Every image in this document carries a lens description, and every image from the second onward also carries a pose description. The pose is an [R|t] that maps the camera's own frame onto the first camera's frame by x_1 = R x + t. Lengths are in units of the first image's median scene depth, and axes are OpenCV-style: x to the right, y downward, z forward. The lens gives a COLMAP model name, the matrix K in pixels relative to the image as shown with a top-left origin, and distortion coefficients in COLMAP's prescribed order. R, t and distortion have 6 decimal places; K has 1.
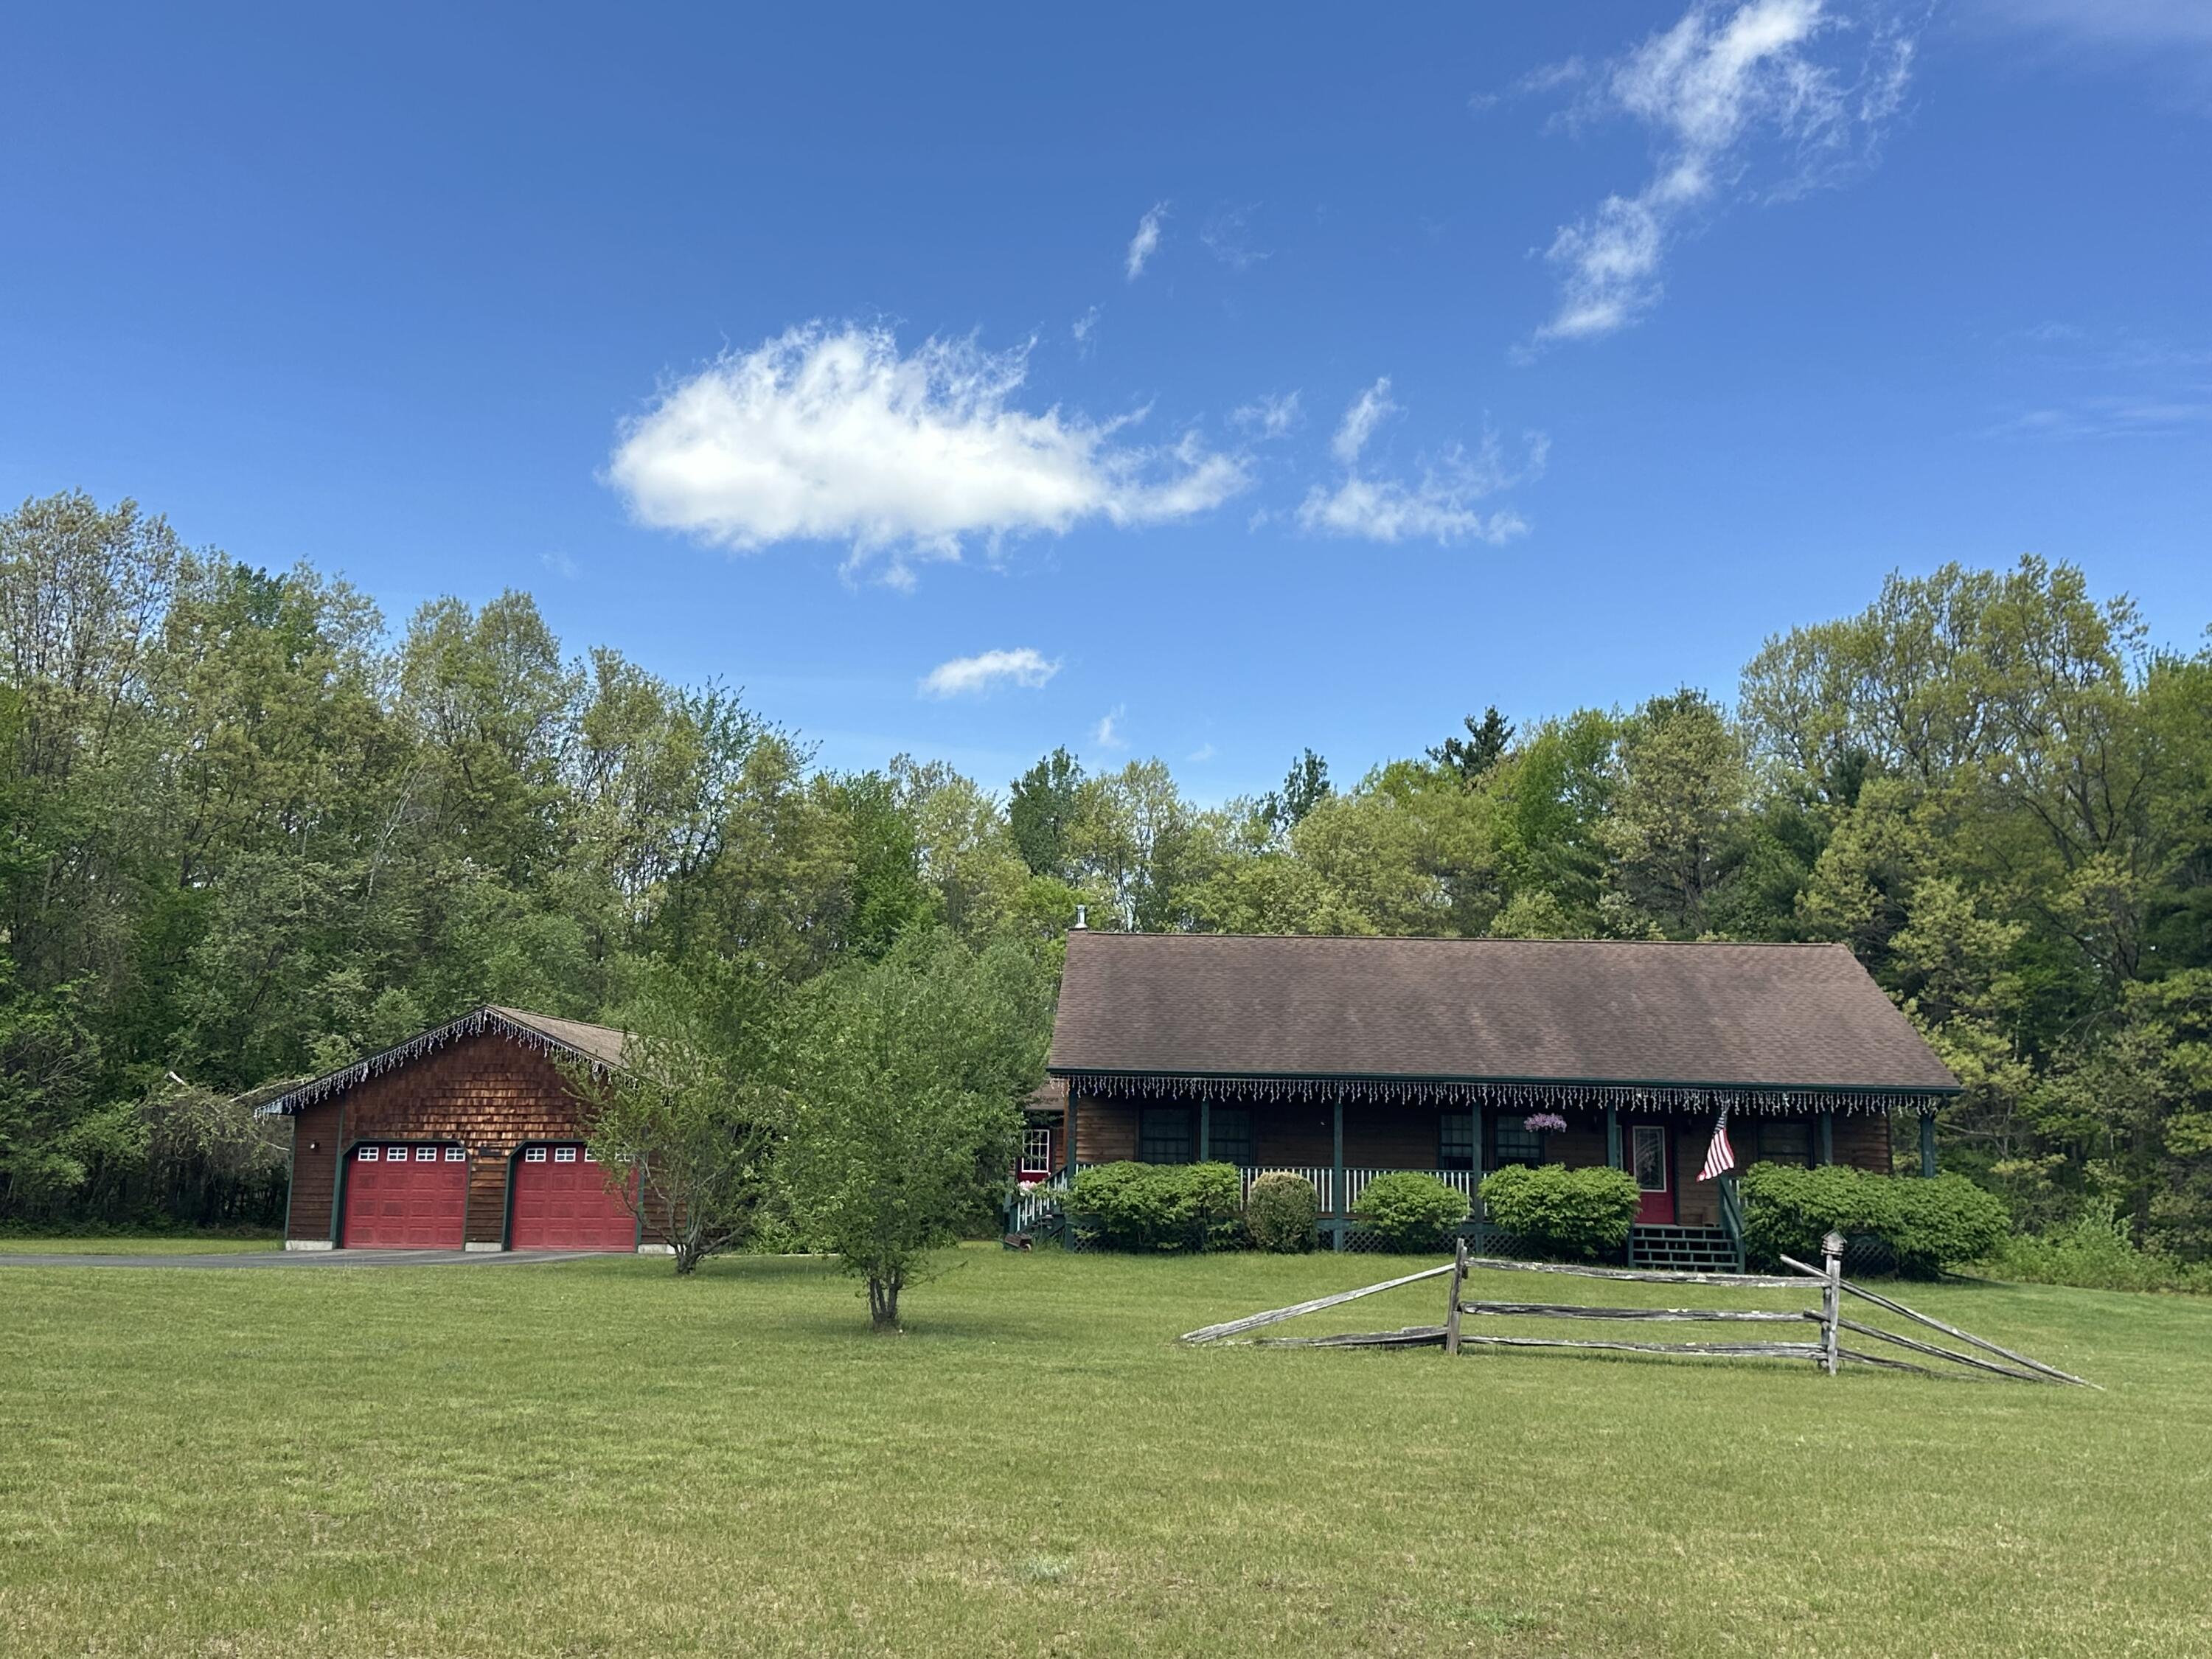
lens RADIAL K [[2258.0, 0, 983.8], [0, 2258.0, 834.4], [0, 0, 1]] dist [0.111498, -0.011475]
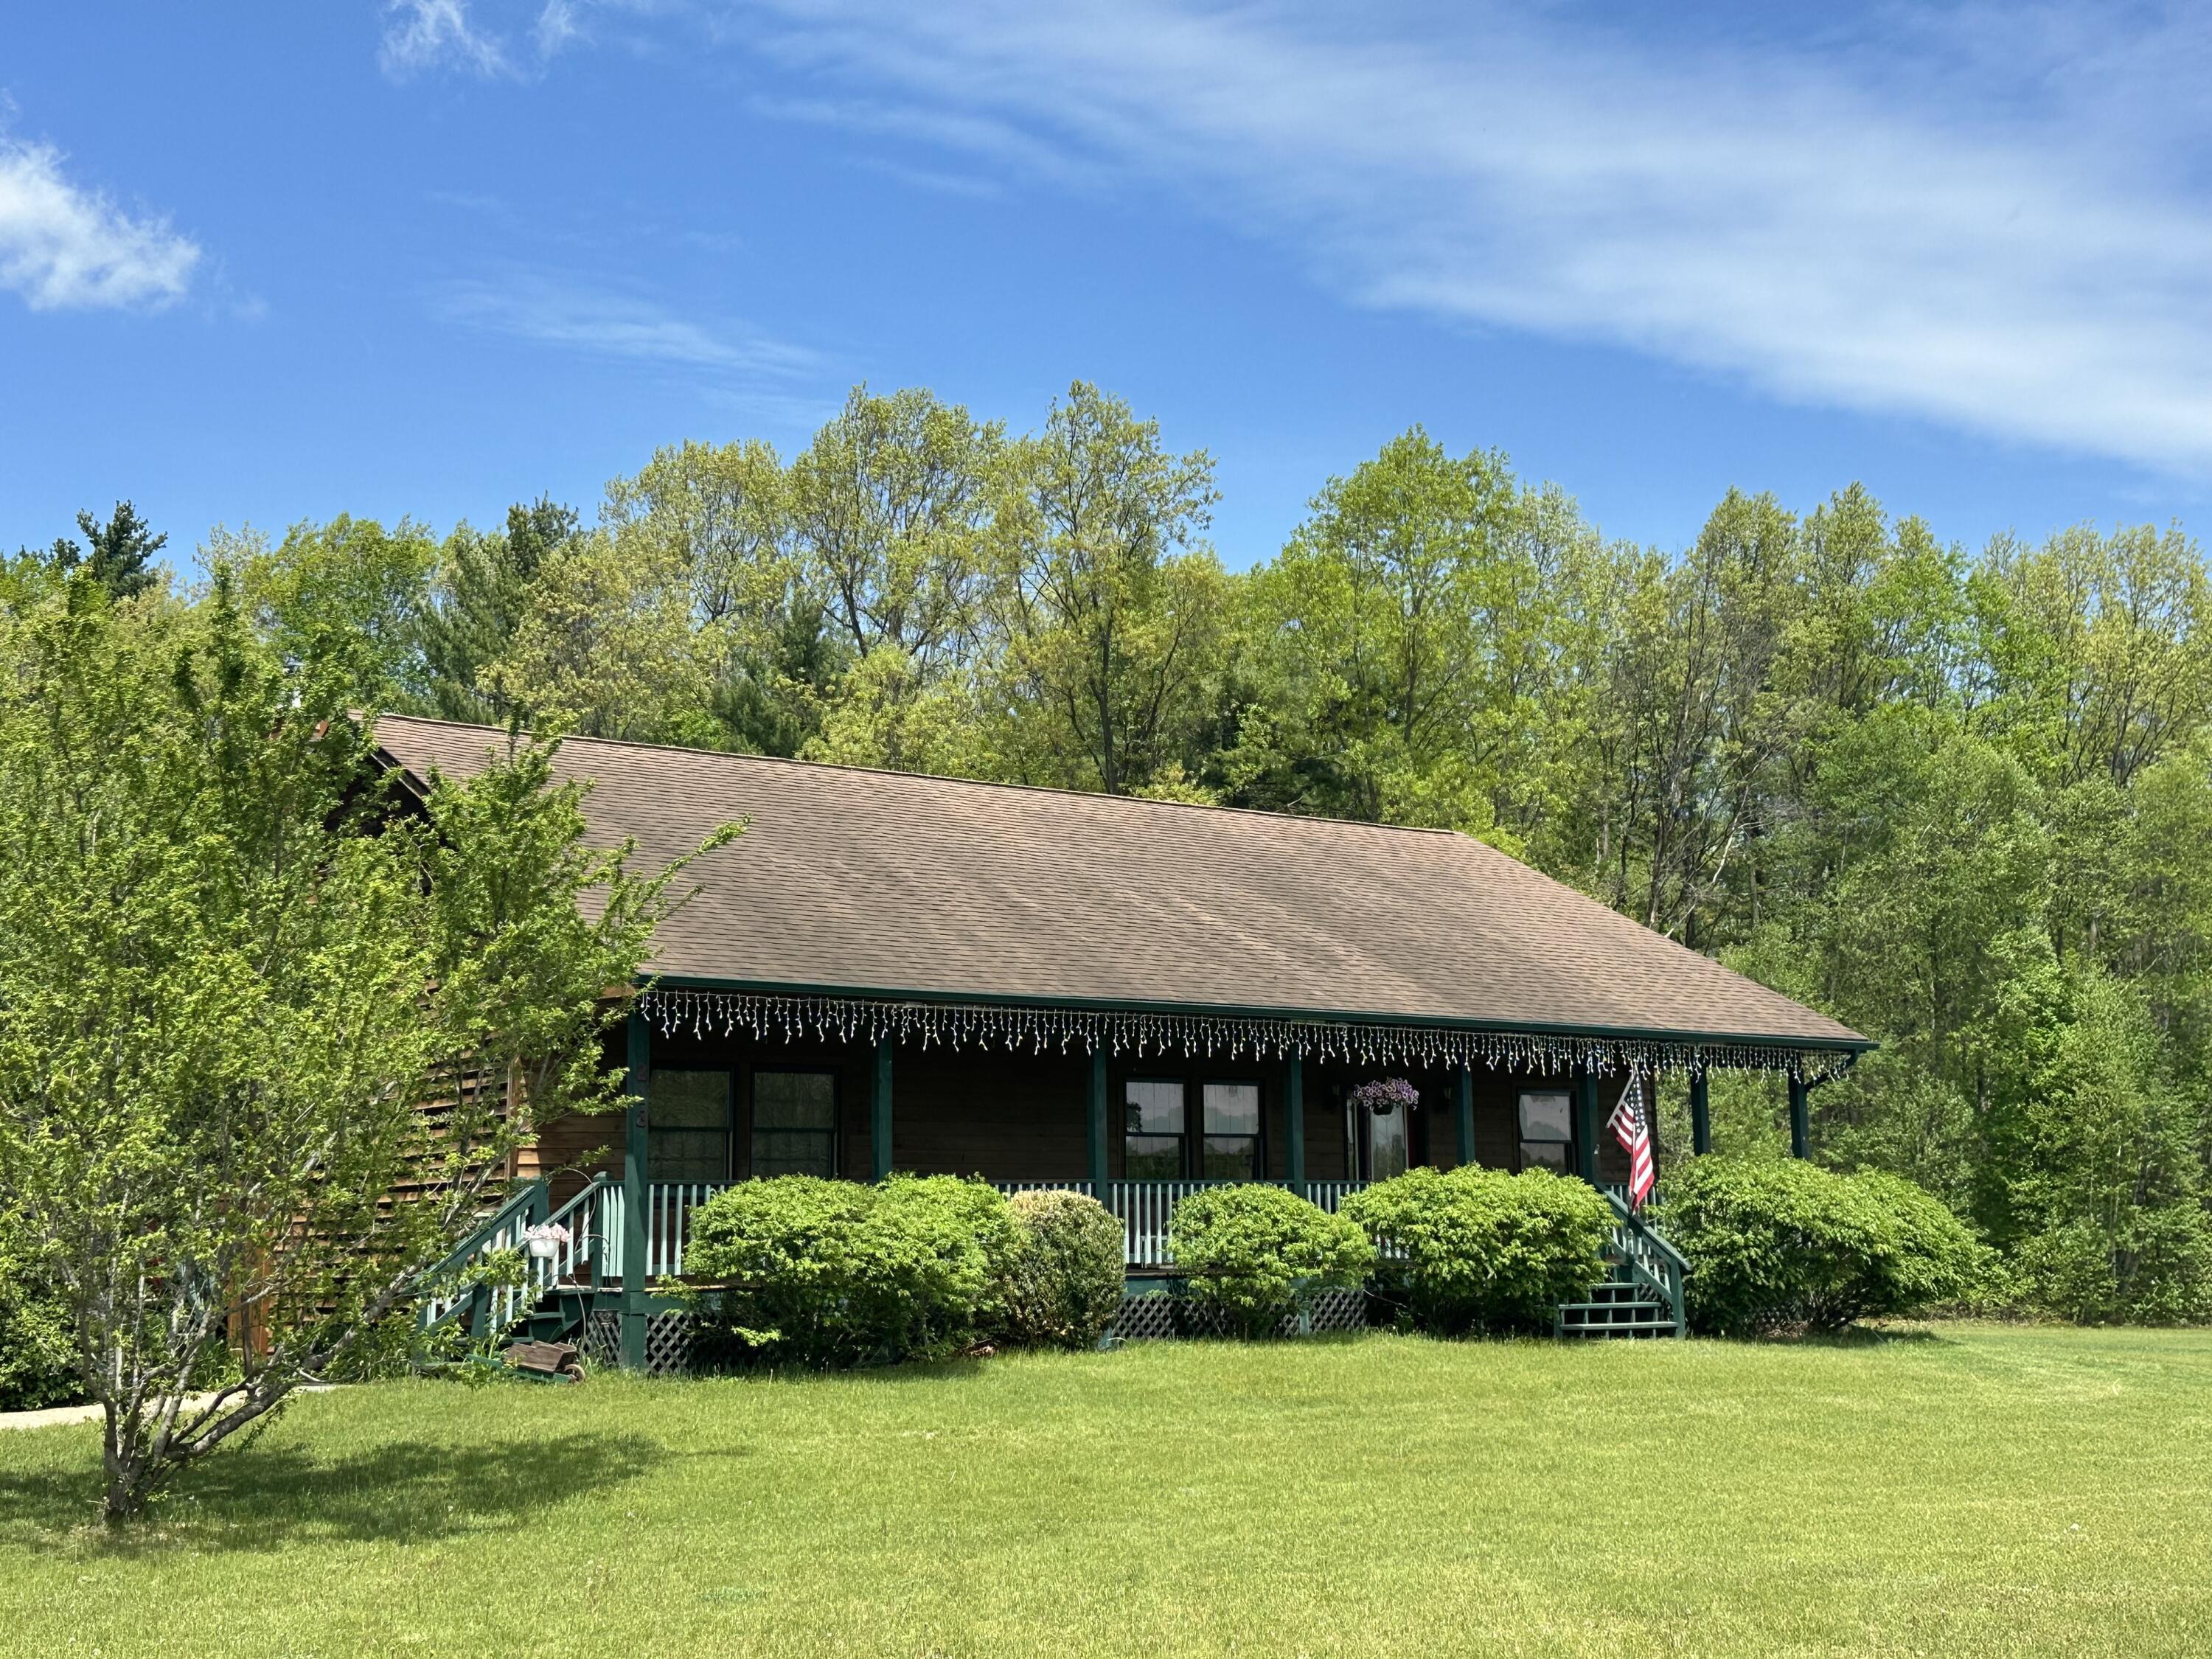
lens RADIAL K [[2776.8, 0, 1106.2], [0, 2776.8, 792.3], [0, 0, 1]] dist [0.026380, 0.032023]
pose [[0.740451, 0.078093, 0.667558, -0.282205], [-0.080496, 0.996382, -0.027273, 0.076294], [-0.667272, -0.033541, 0.744058, 0.535849]]
